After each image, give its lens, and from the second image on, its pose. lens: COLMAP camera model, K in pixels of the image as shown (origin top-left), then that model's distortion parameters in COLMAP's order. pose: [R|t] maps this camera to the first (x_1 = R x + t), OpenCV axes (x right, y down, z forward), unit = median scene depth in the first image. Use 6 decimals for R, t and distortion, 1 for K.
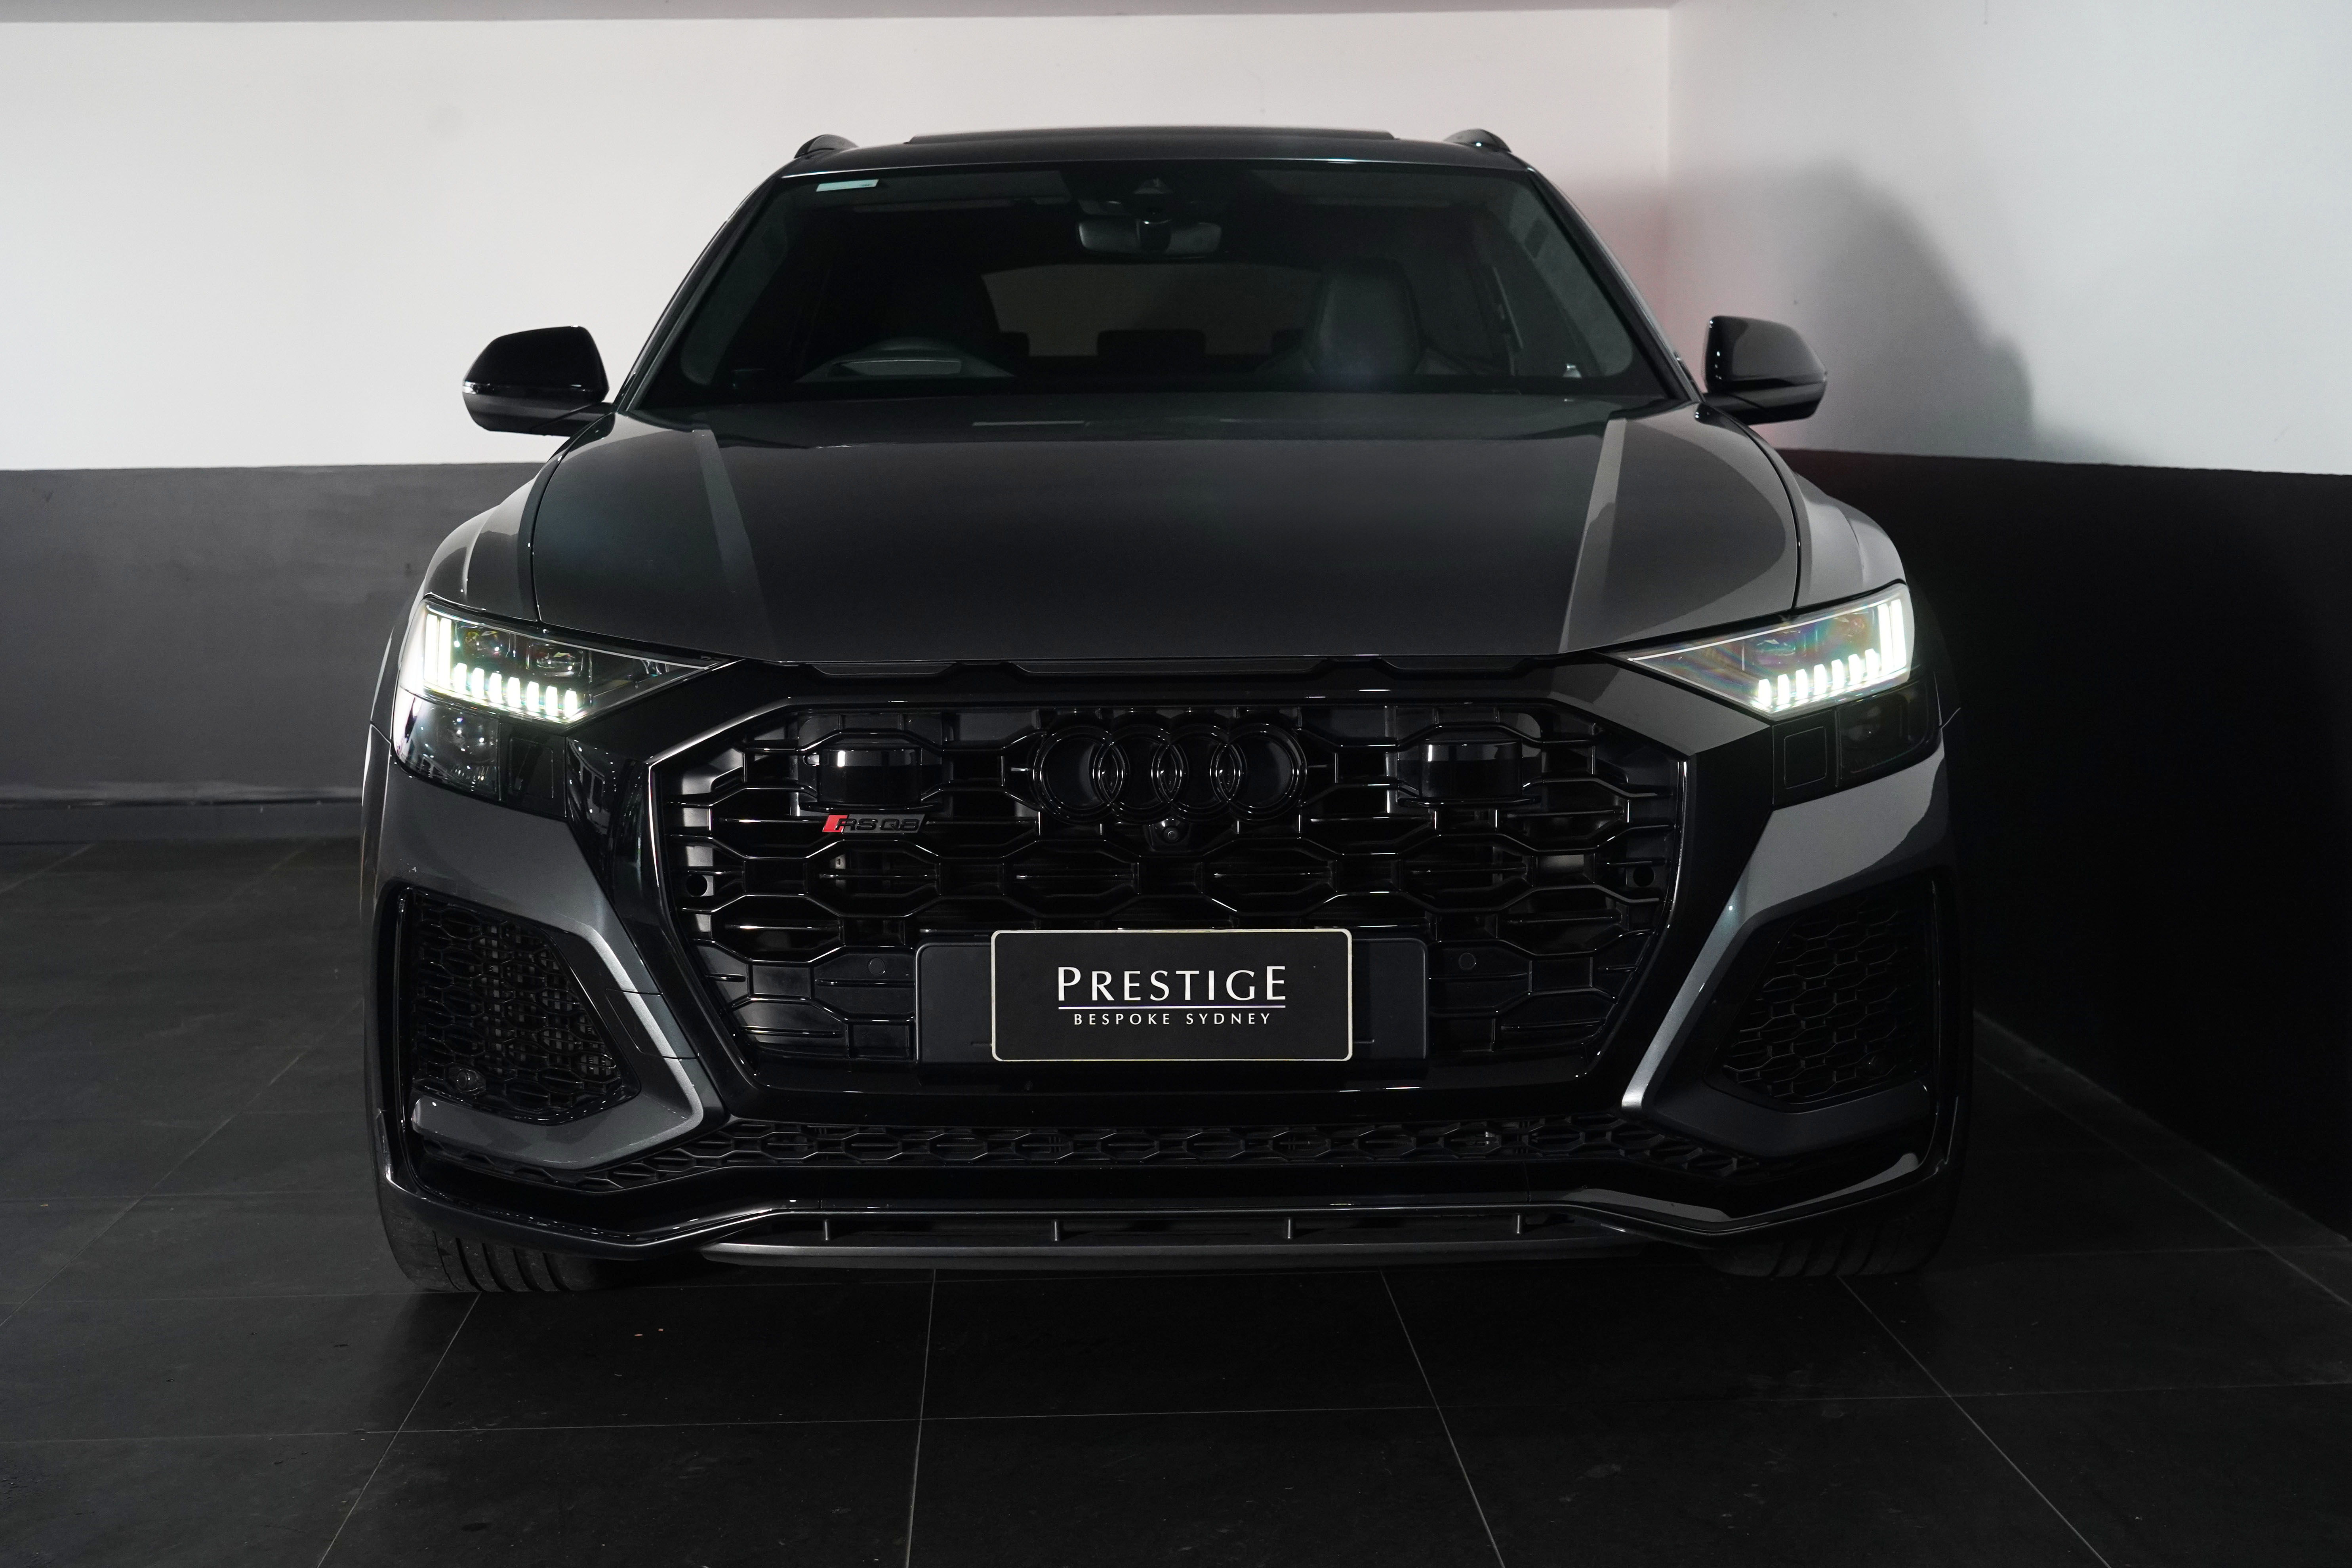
lens RADIAL K [[3341.2, 0, 1176.0], [0, 3341.2, 780.9], [0, 0, 1]] dist [-0.004220, 0.000000]
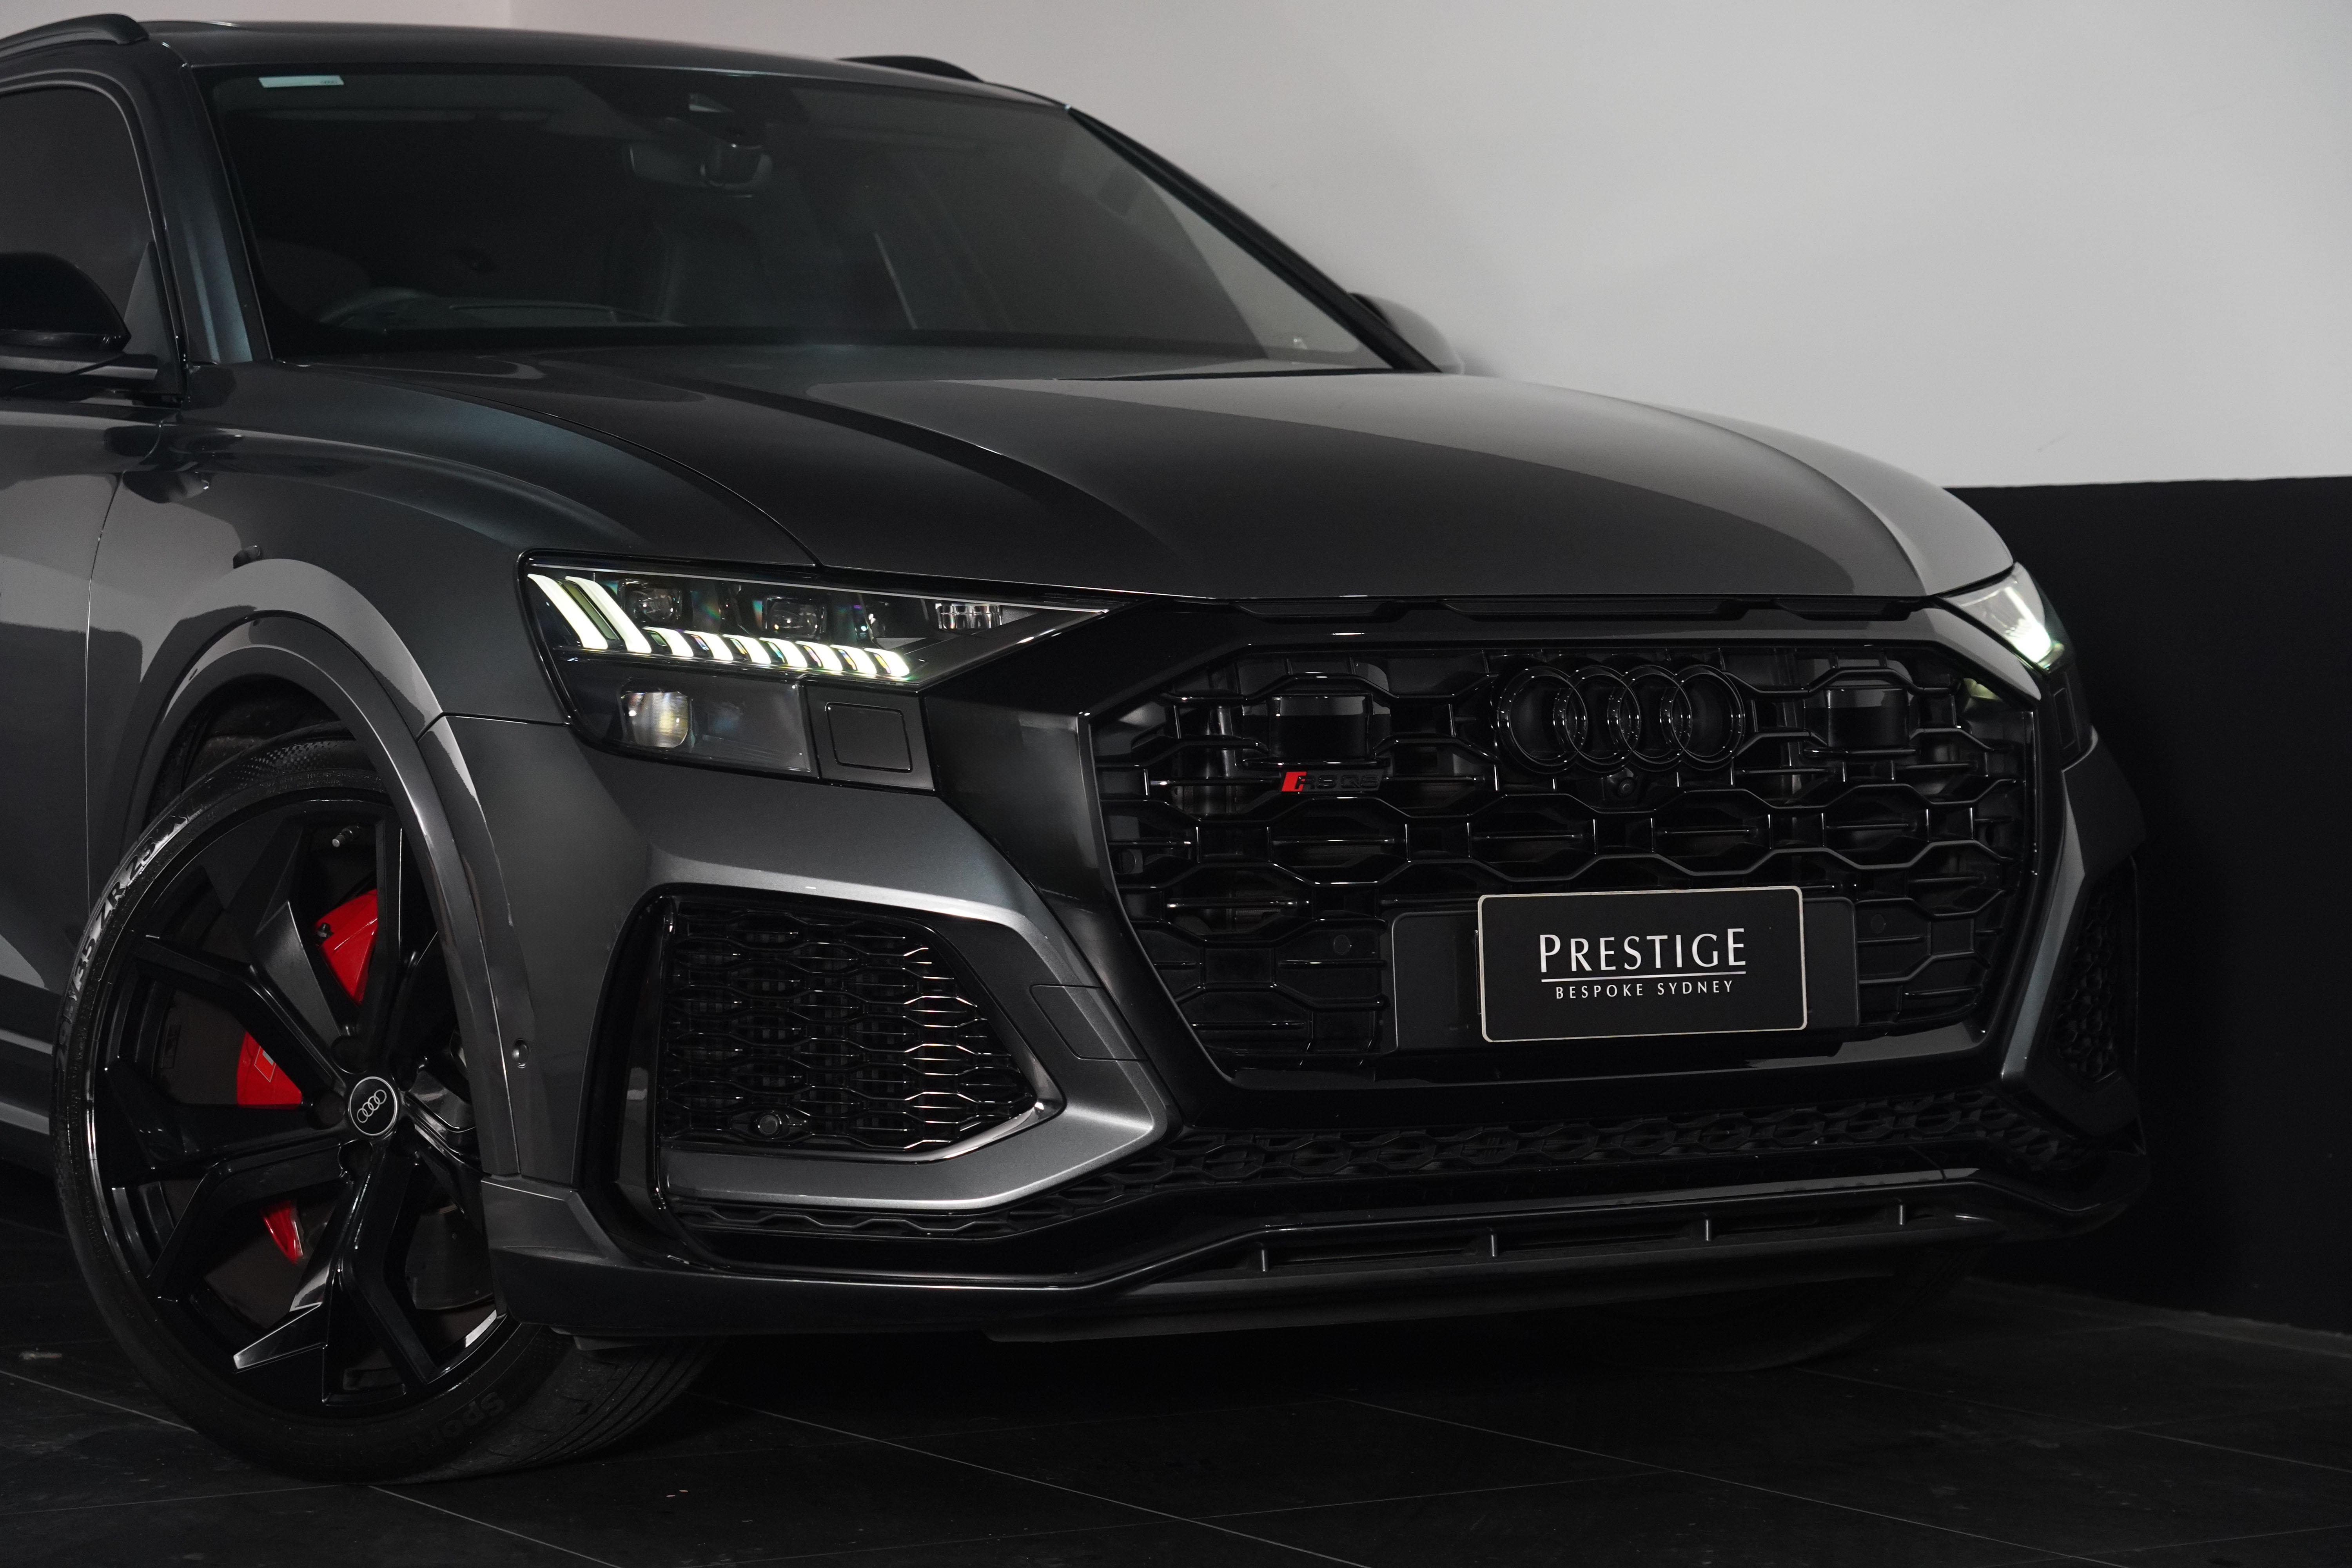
lens RADIAL K [[5462.0, 0, 1175.6], [0, 5462.0, 785.7], [0, 0, 1]] dist [0.037498, 0.000000]
pose [[0.873340, -0.013301, 0.486930, -0.830995], [0.050188, 0.996764, -0.062788, 0.102675], [-0.484519, 0.079274, 0.871181, -0.230380]]
